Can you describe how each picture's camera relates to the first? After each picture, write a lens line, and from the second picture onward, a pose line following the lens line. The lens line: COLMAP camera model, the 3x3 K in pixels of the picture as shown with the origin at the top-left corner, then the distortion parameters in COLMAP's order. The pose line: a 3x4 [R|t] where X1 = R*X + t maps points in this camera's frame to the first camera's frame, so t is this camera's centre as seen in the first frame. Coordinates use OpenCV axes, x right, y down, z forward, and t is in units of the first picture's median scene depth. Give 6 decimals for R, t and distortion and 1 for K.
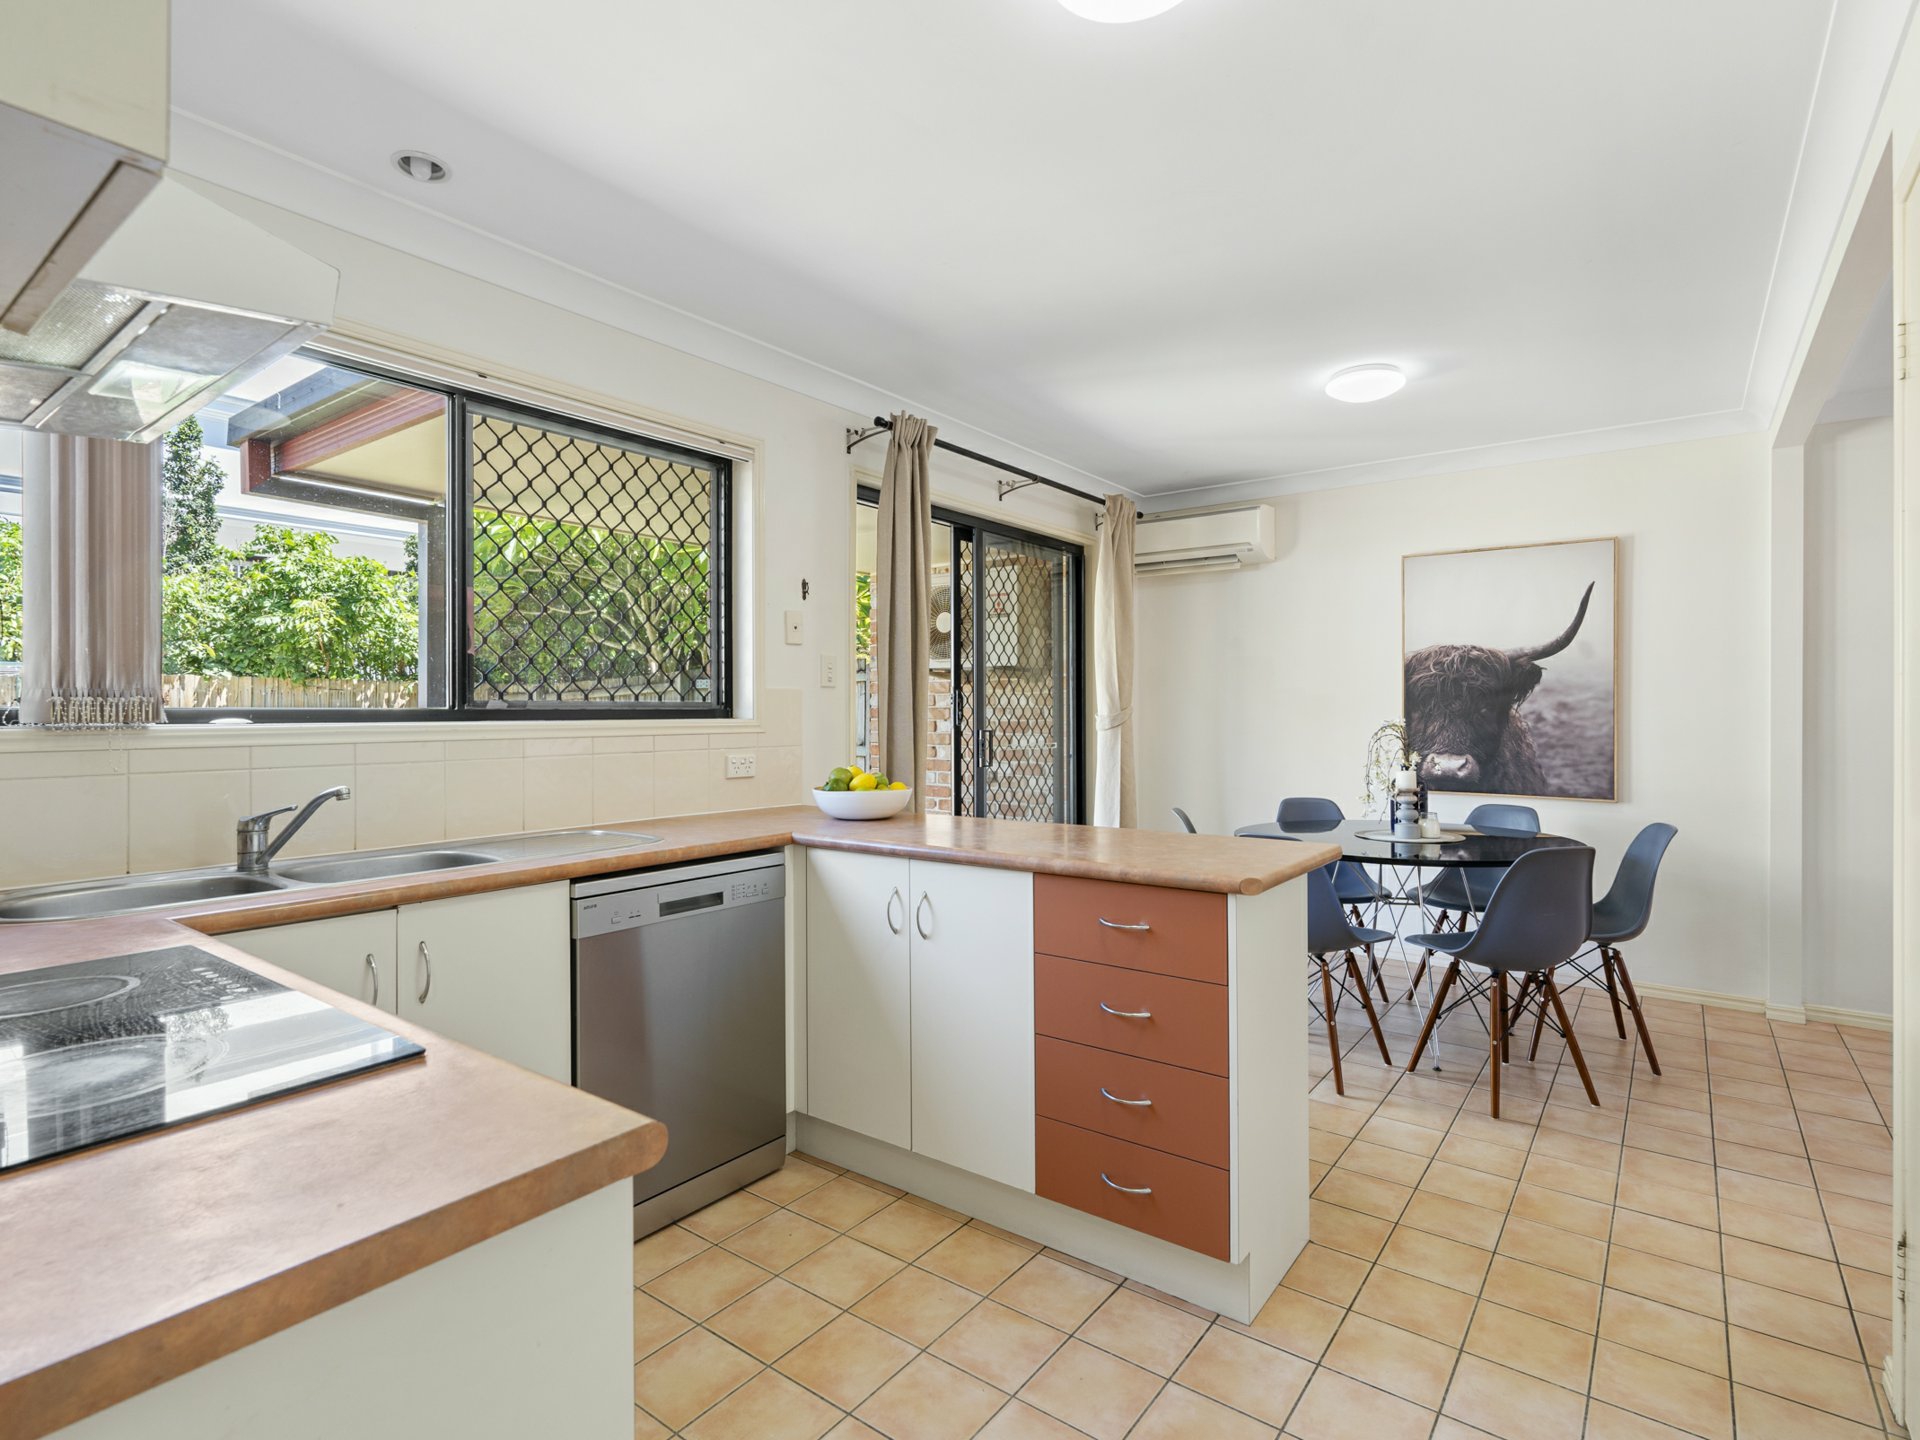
lens RADIAL K [[951.6, 0, 962.2], [0, 951.6, 714.6], [0, 0, 1]] dist [0.000936, -0.000211]
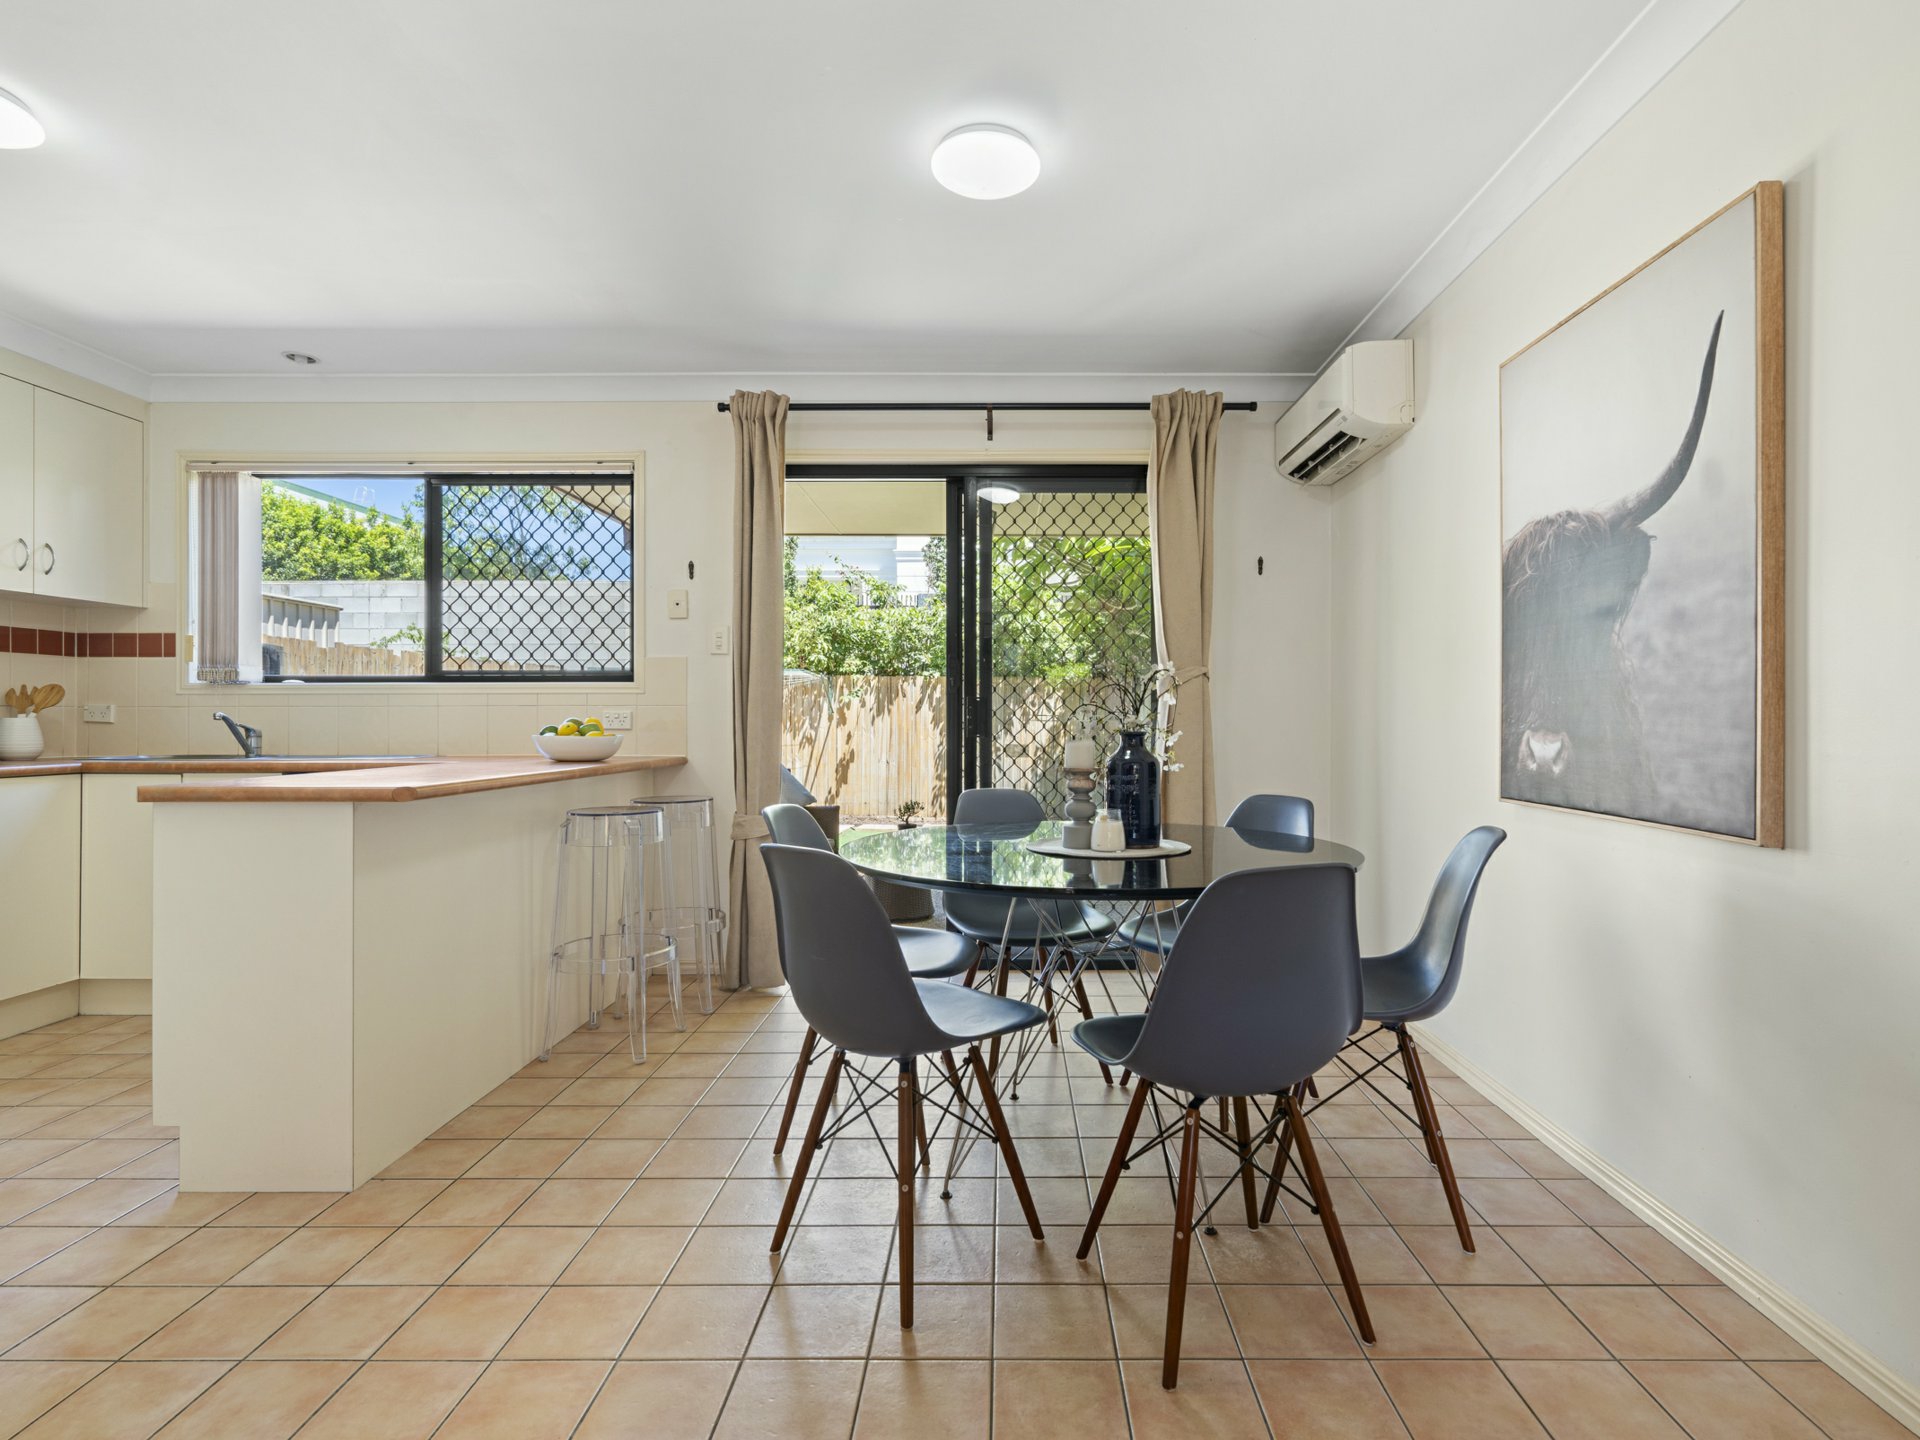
lens RADIAL K [[951.6, 0, 995.1], [0, 951.6, 714.5], [0, 0, 1]] dist [0.000936, -0.000211]
pose [[0.601018, -0.001168, -0.799235, 0.935353], [-0.002089, 0.999993, -0.003033, 0.044127], [0.799233, 0.003492, 0.601012, 0.577660]]
